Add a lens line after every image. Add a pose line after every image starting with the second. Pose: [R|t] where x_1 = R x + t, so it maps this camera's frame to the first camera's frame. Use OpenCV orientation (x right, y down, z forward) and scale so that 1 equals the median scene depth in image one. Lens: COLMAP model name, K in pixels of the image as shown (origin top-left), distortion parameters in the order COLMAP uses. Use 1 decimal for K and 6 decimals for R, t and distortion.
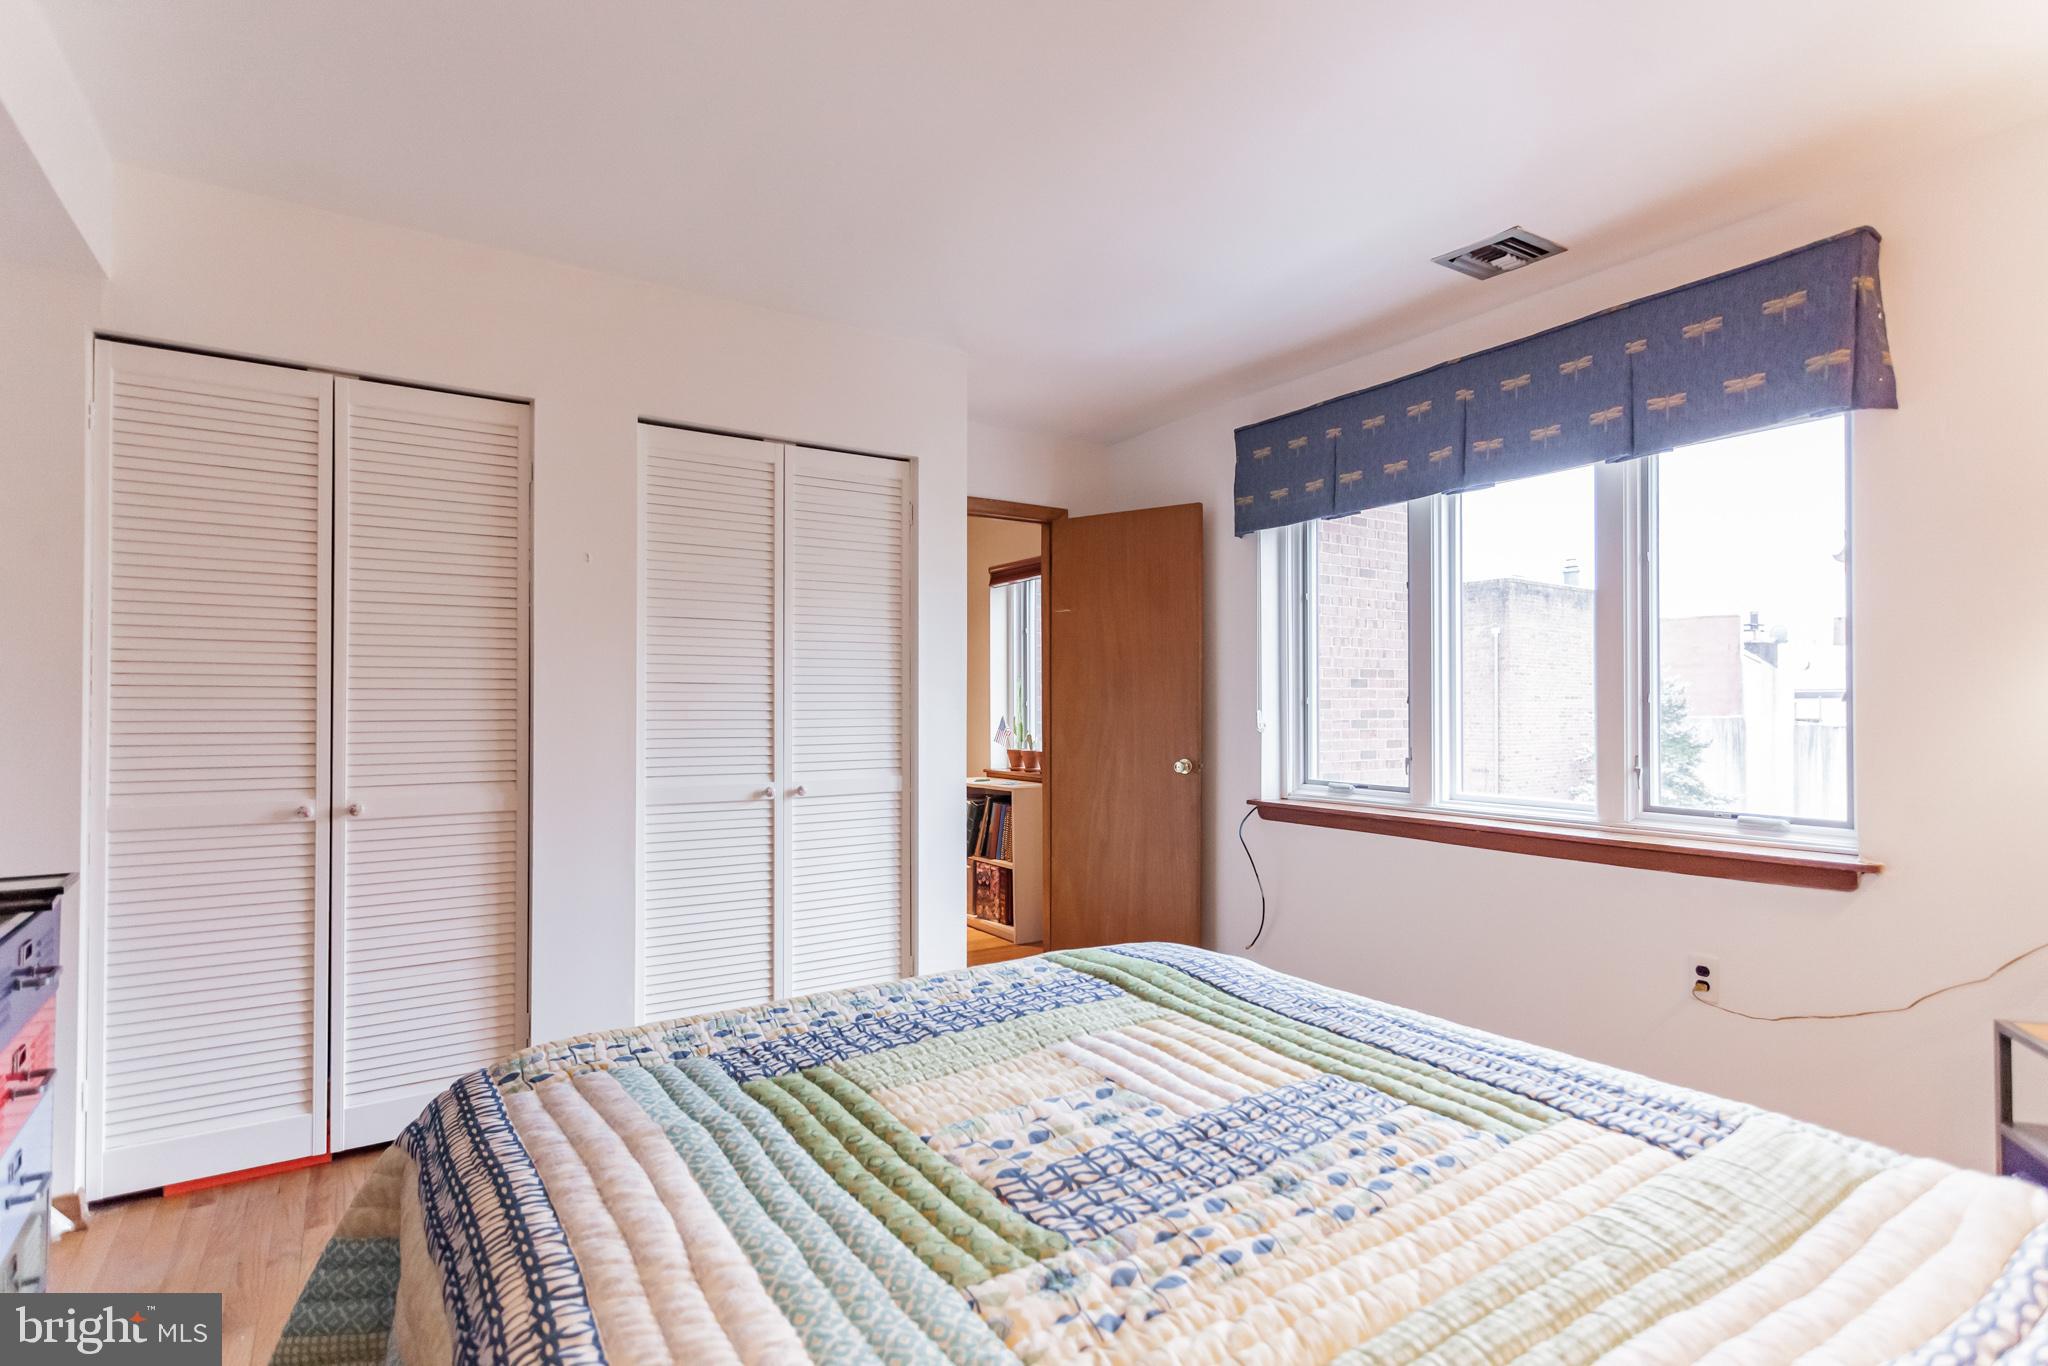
lens RADIAL K [[985.9, 0, 1026.4], [0, 985.9, 691.6], [0, 0, 1]] dist [0.005168, 0.000672]
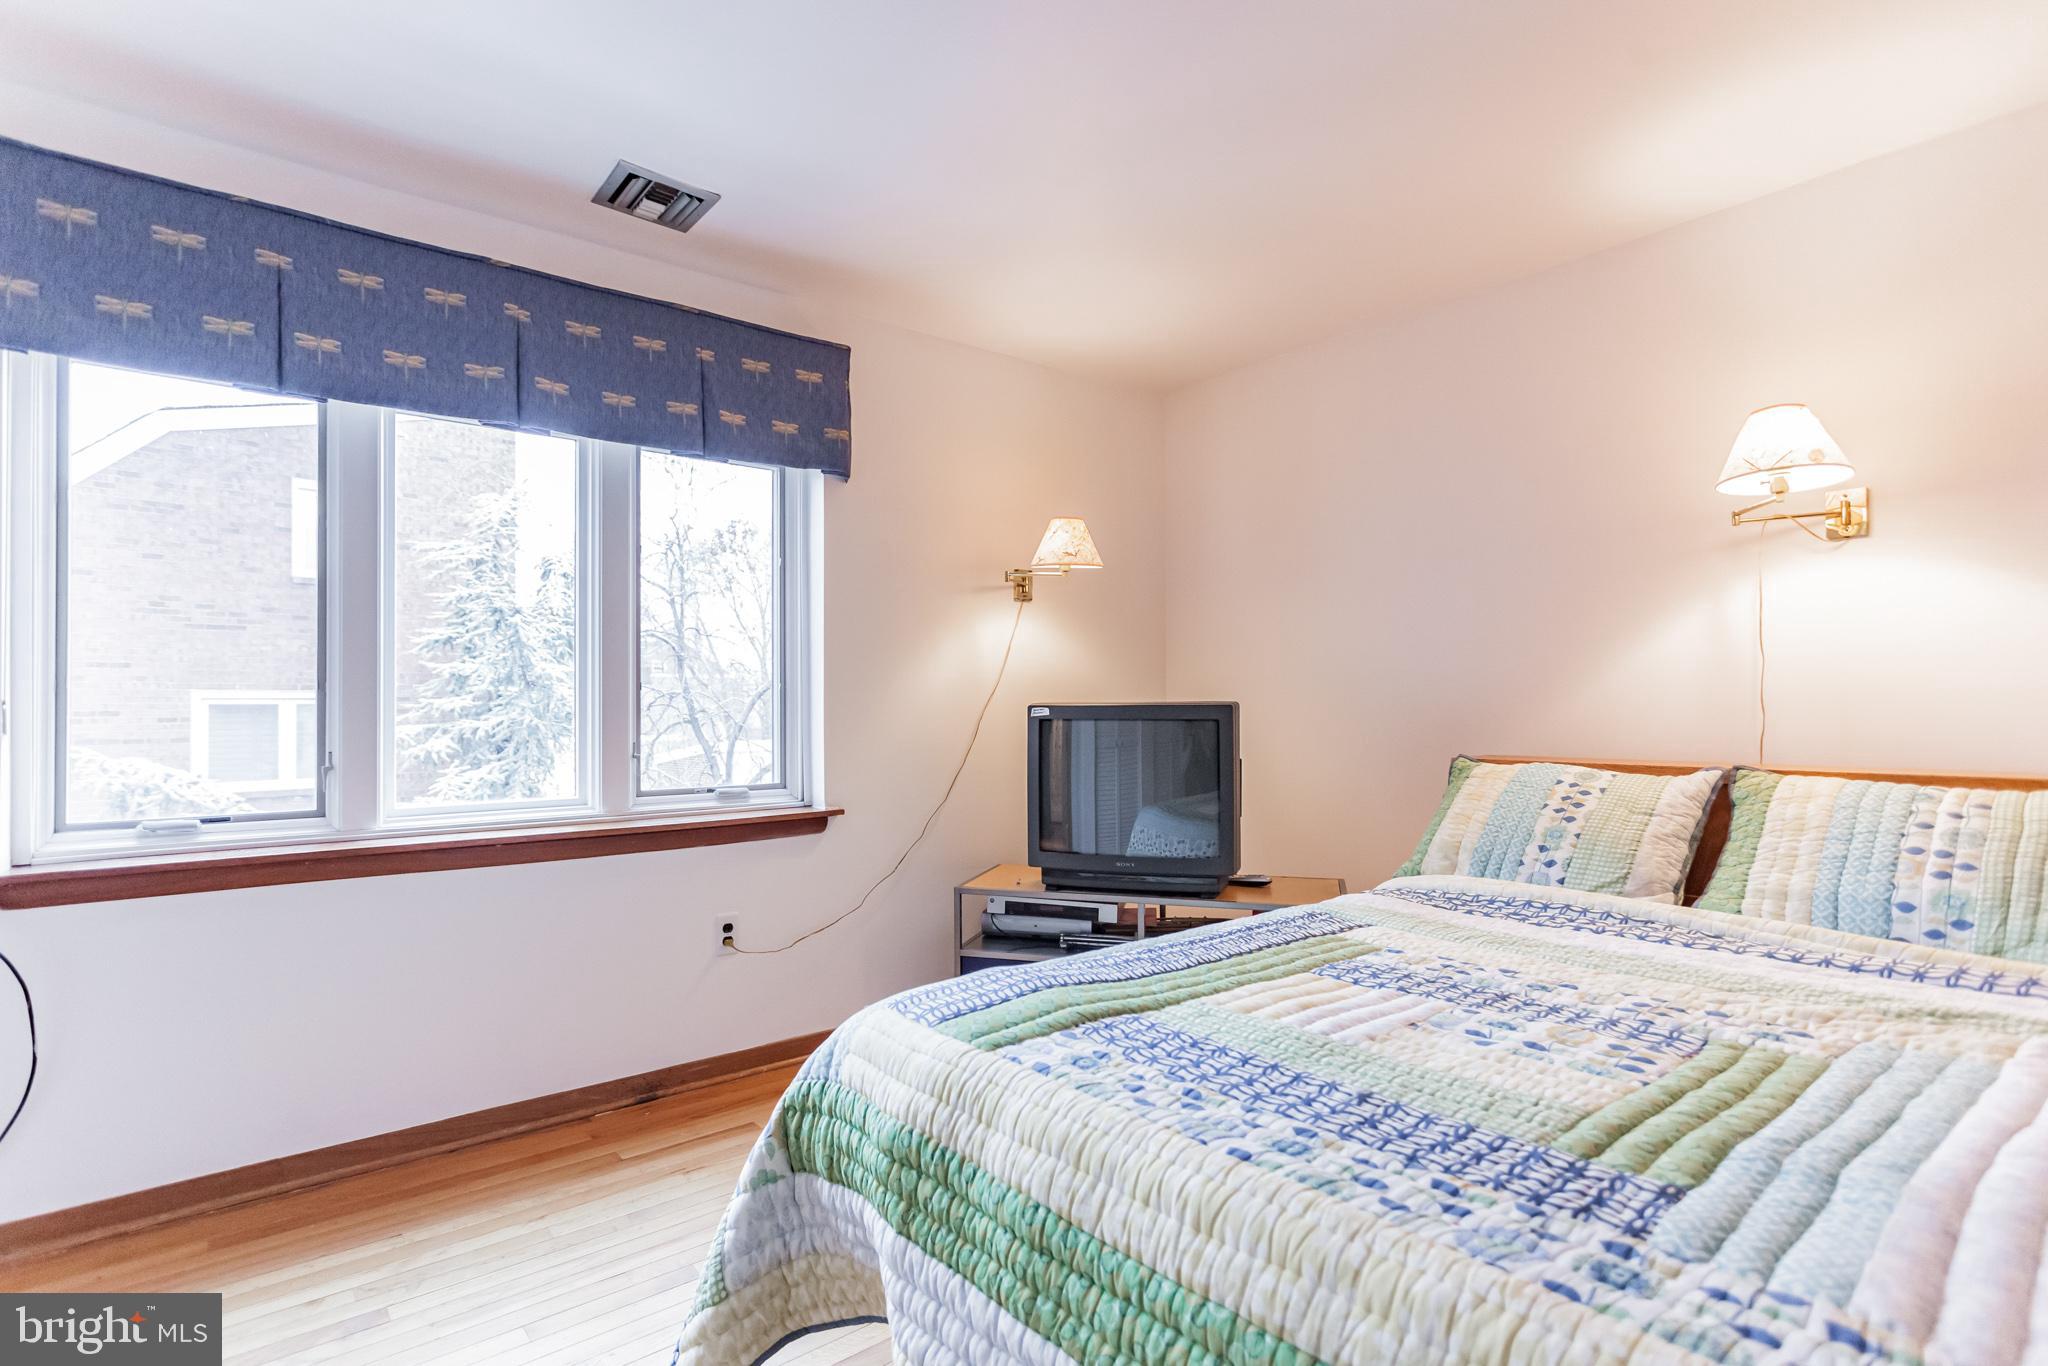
lens RADIAL K [[985.9, 0, 1026.4], [0, 985.9, 691.6], [0, 0, 1]] dist [0.005168, 0.000672]
pose [[-0.077228, 0.017783, 0.996855, -0.657333], [-0.007106, 0.999806, -0.018386, 0.043346], [-0.996988, -0.008504, -0.077087, 1.047279]]
